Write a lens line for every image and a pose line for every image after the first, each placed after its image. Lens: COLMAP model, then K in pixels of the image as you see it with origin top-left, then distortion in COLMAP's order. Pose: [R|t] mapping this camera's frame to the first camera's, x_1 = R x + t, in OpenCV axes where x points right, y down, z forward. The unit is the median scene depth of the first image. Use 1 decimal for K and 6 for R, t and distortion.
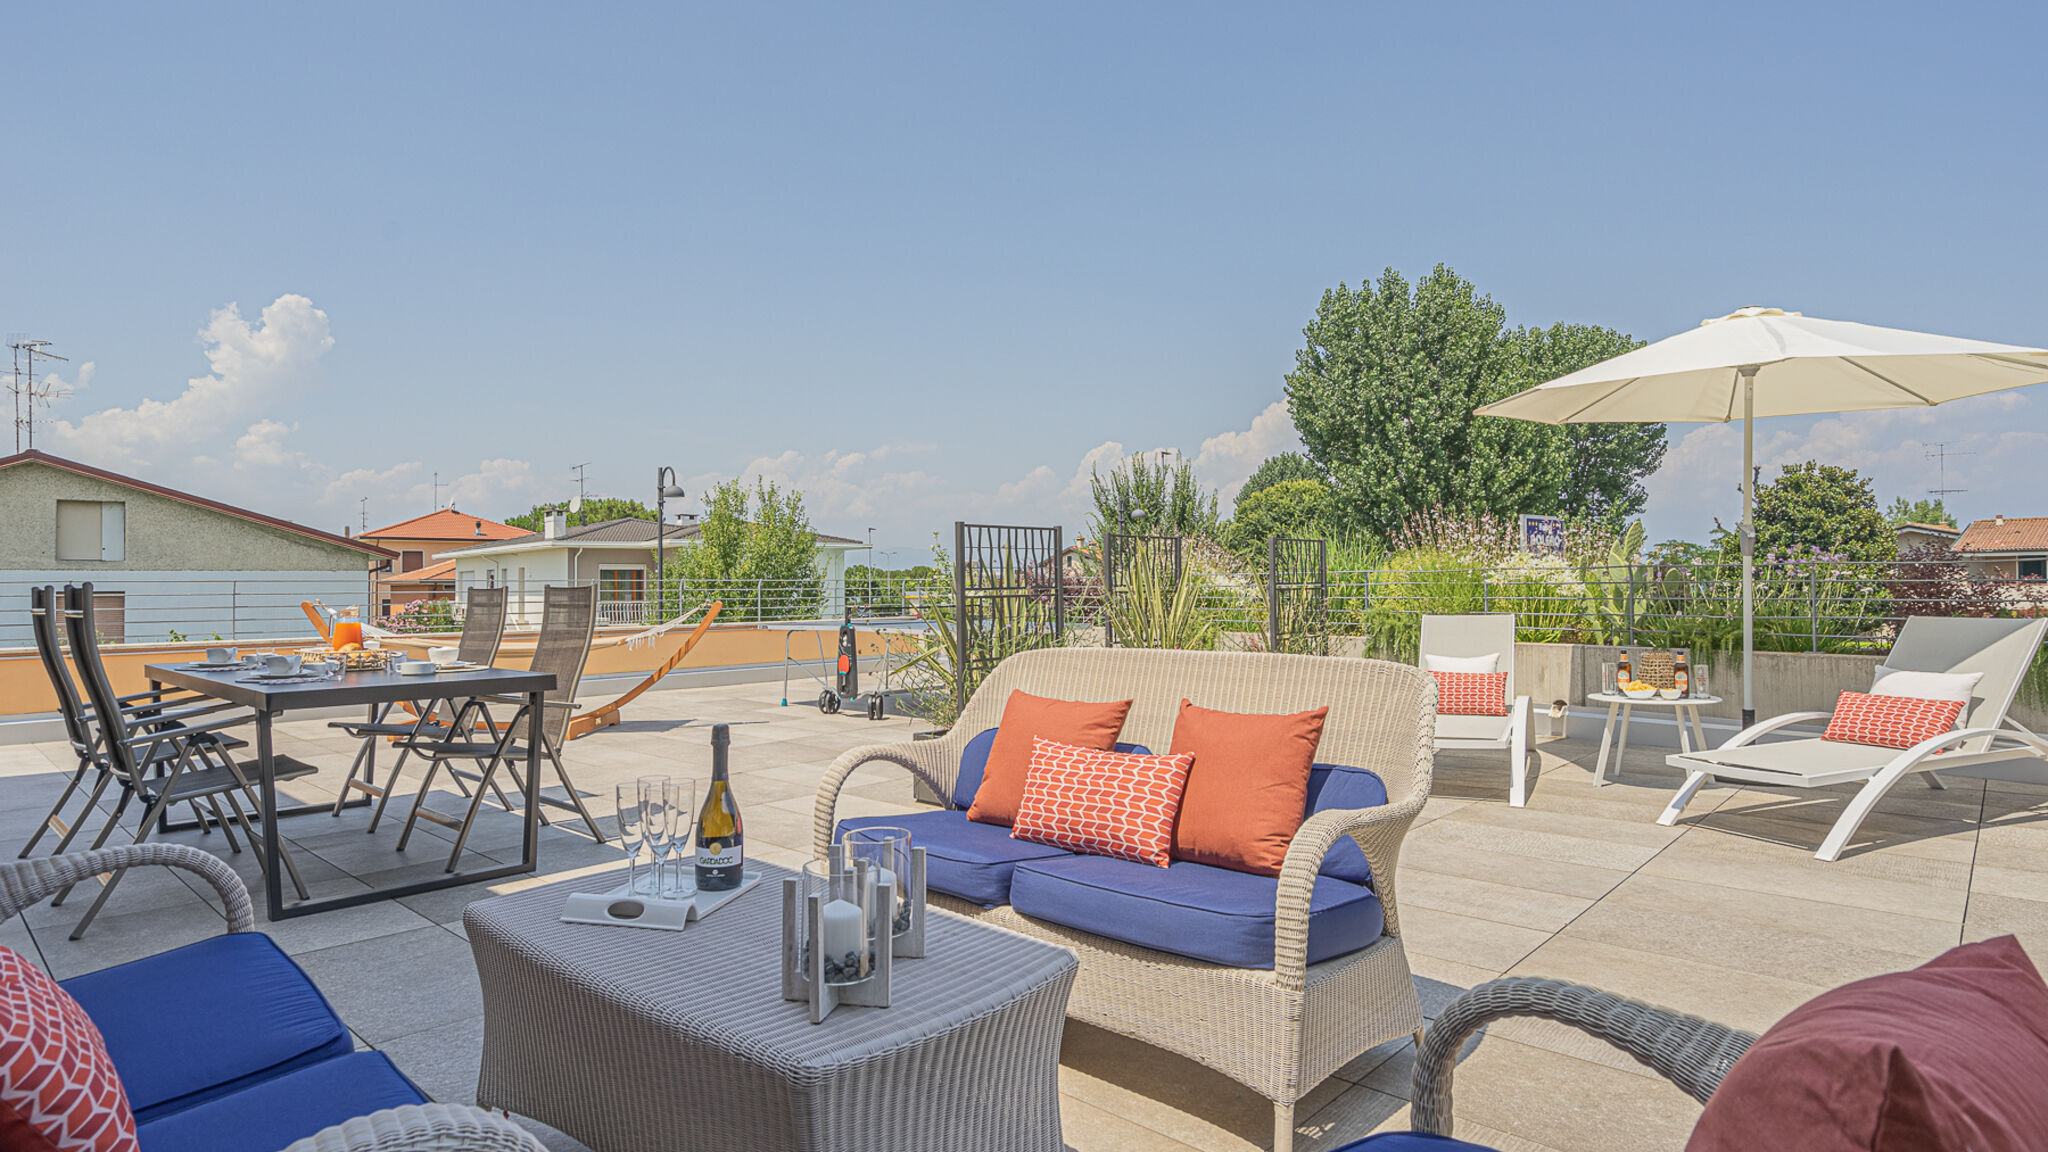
lens RADIAL K [[1066.5, 0, 1024.0], [0, 1066.5, 576.0], [0, 0, 1]] dist [-0.023810, 0.002113]
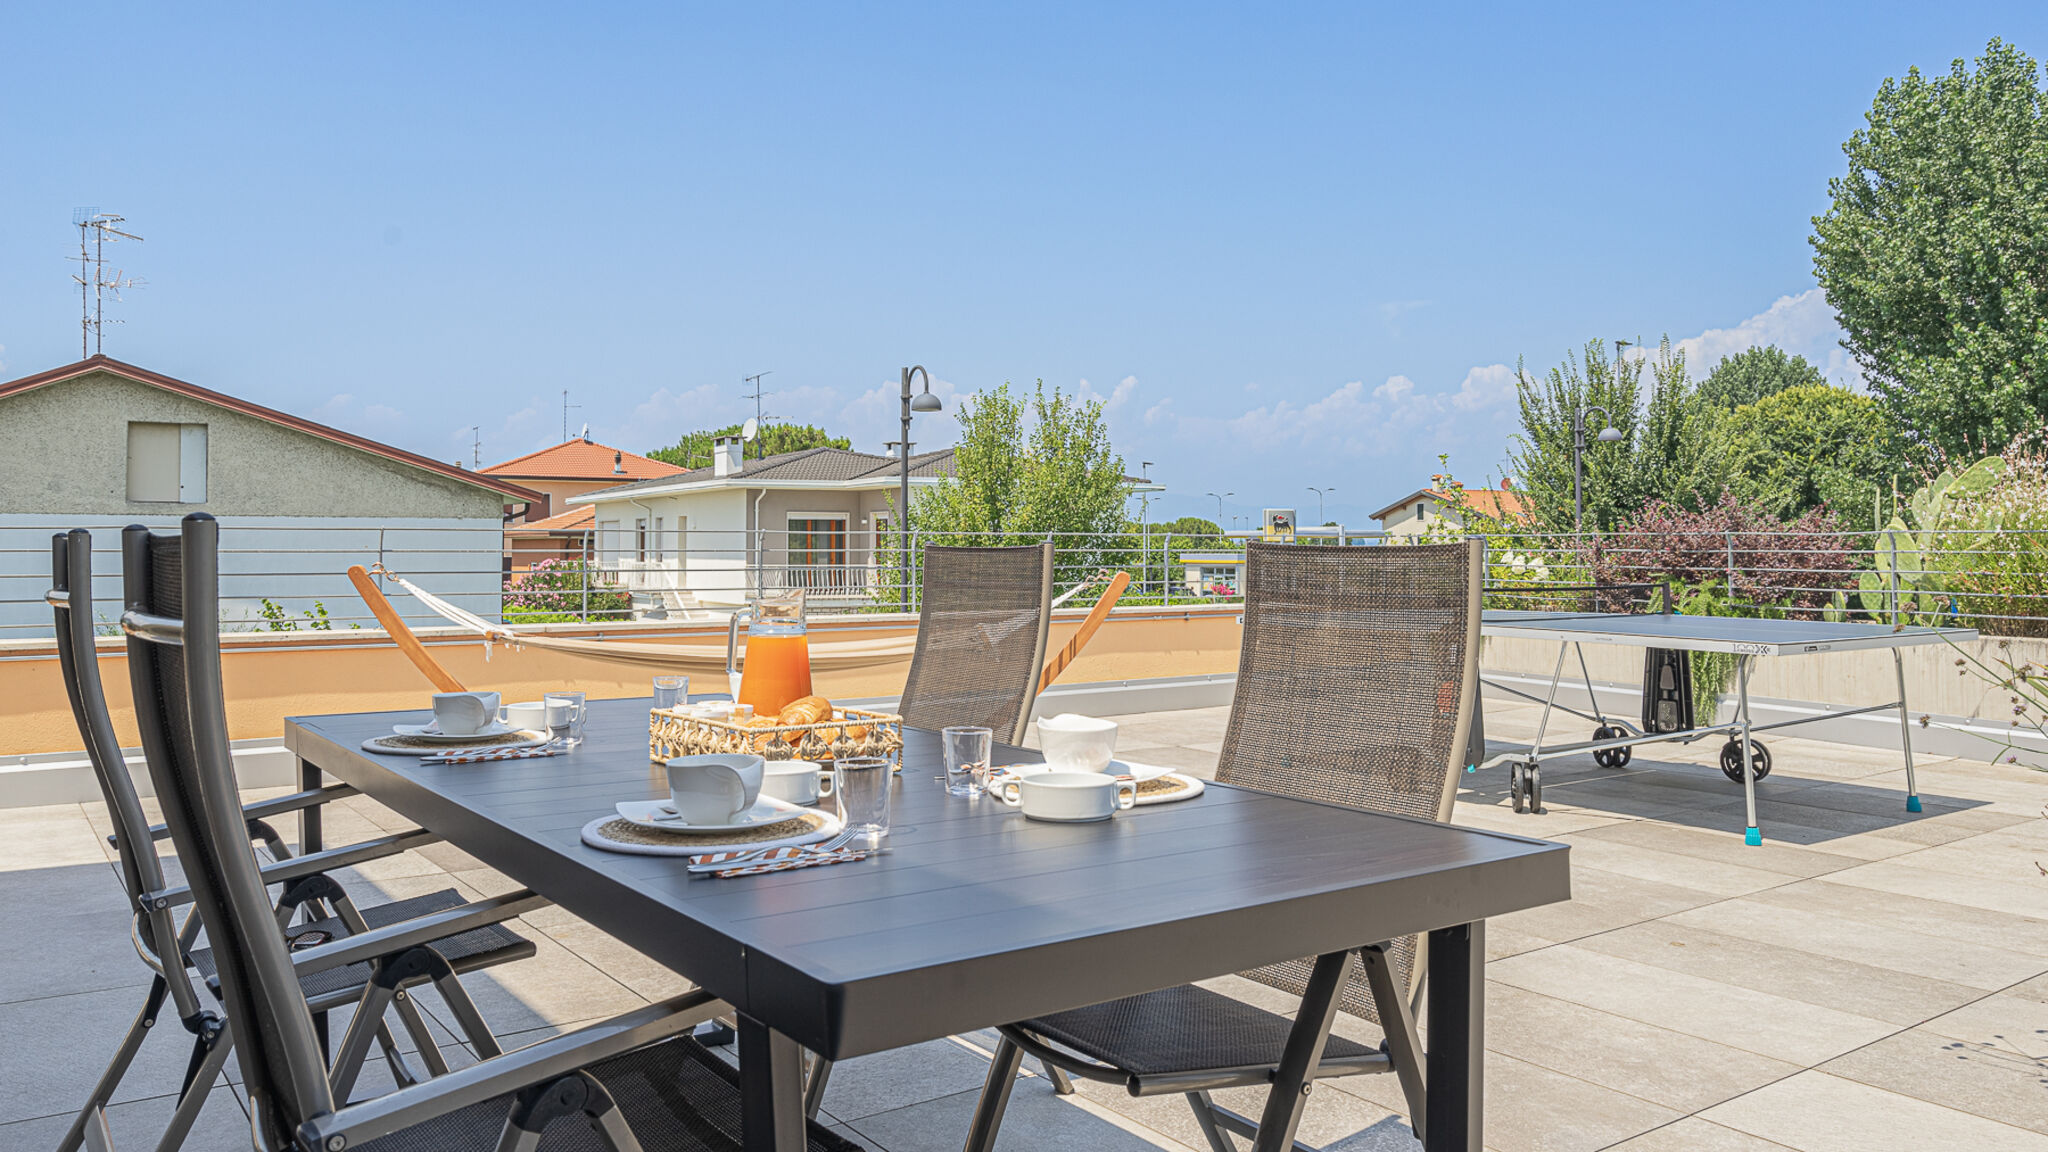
lens RADIAL K [[1486.6, 0, 1012.5], [0, 1486.6, 519.5], [0, 0, 1]] dist [-0.019375, -0.003730]
pose [[0.978676, 0.005174, -0.205346, -0.078434], [-0.006817, 0.999950, -0.007293, 0.000893], [0.205298, 0.008538, 0.978662, 0.087154]]
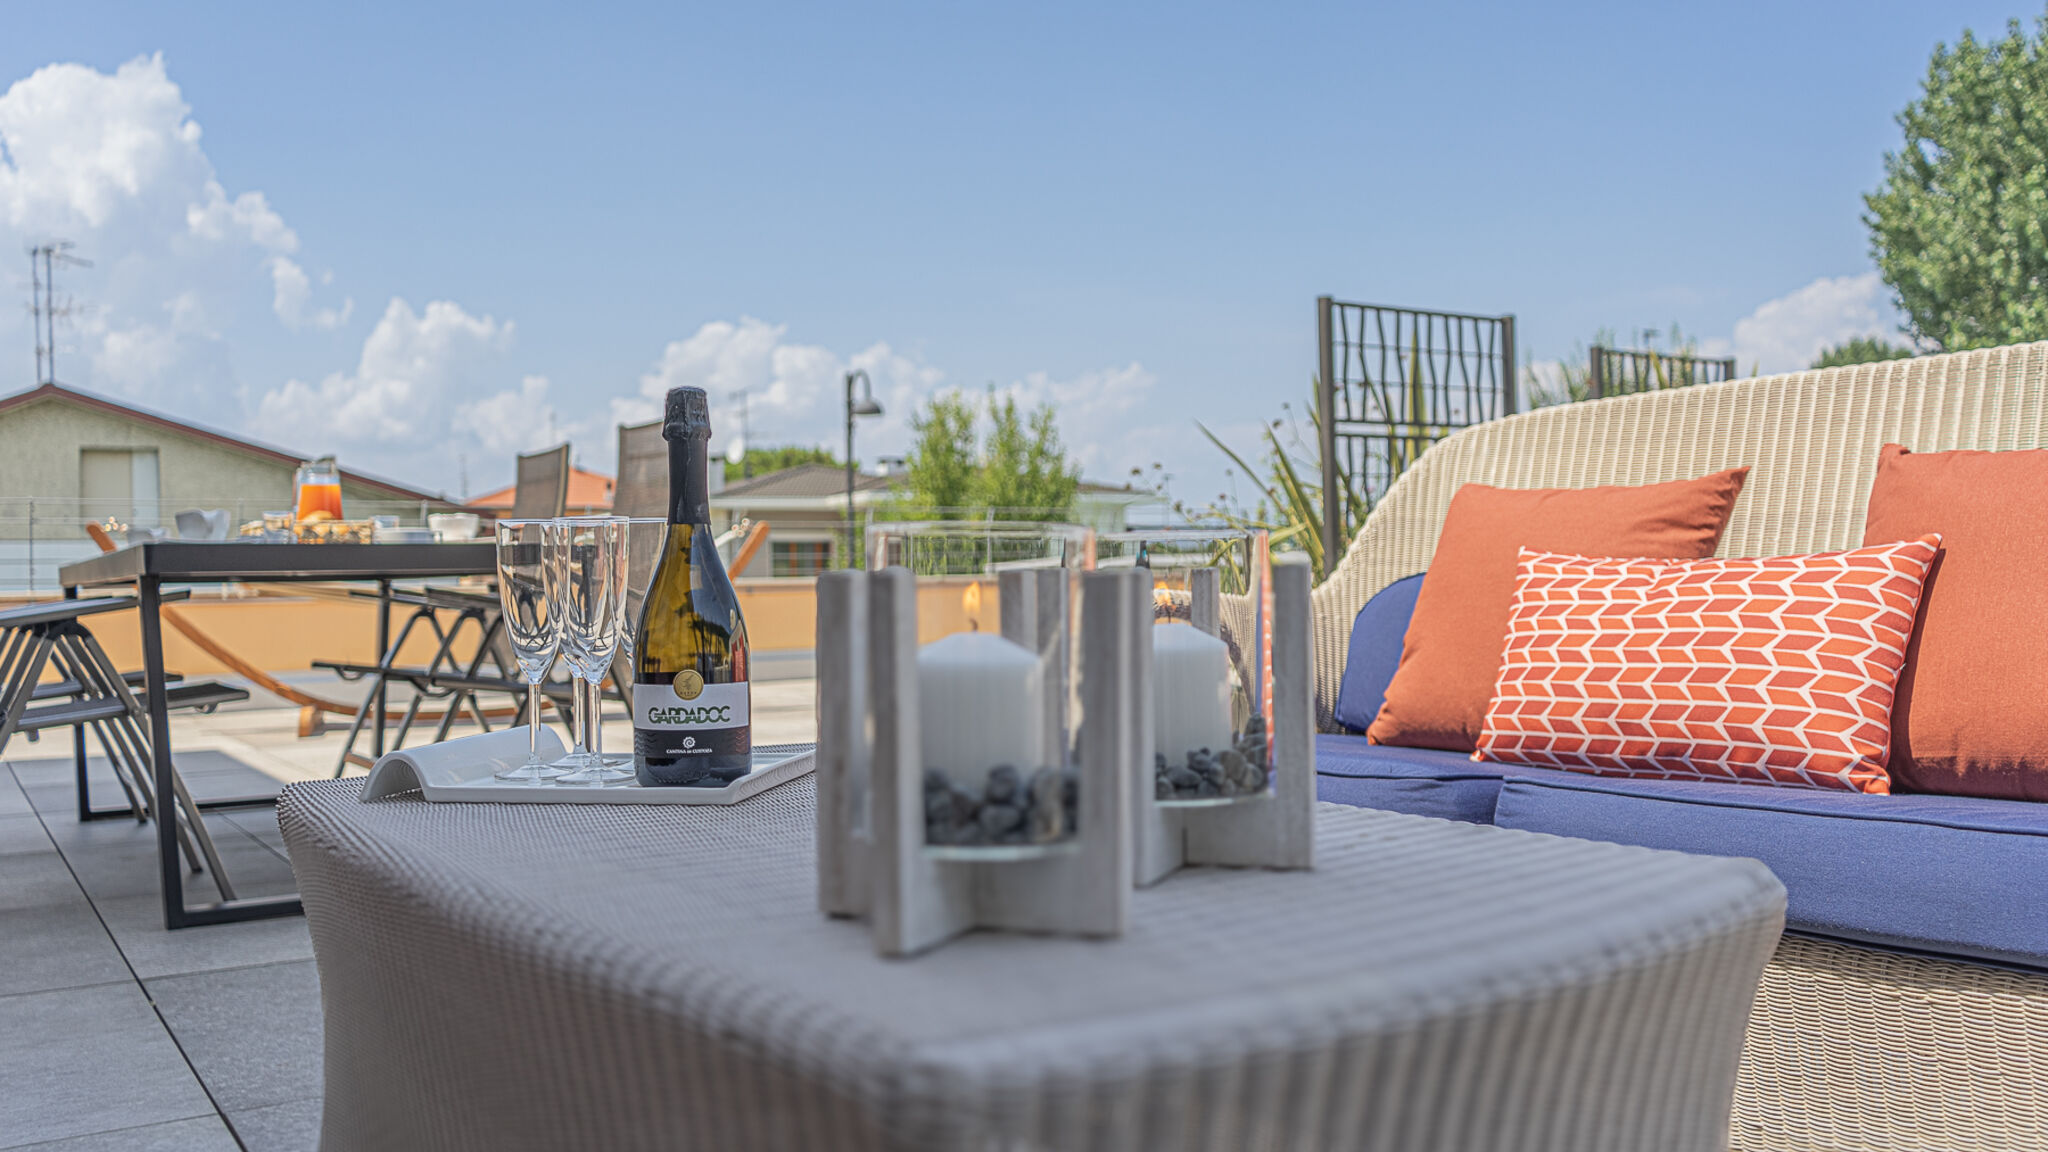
lens RADIAL K [[1640.1, 0, 999.7], [0, 1640.1, 584.4], [0, 0, 1]] dist [-0.038856, 0.005910]
pose [[0.970065, -0.009540, -0.242656, -0.004202], [0.013037, 0.999833, 0.012806, 0.017550], [0.242493, -0.015586, 0.970028, 0.030994]]
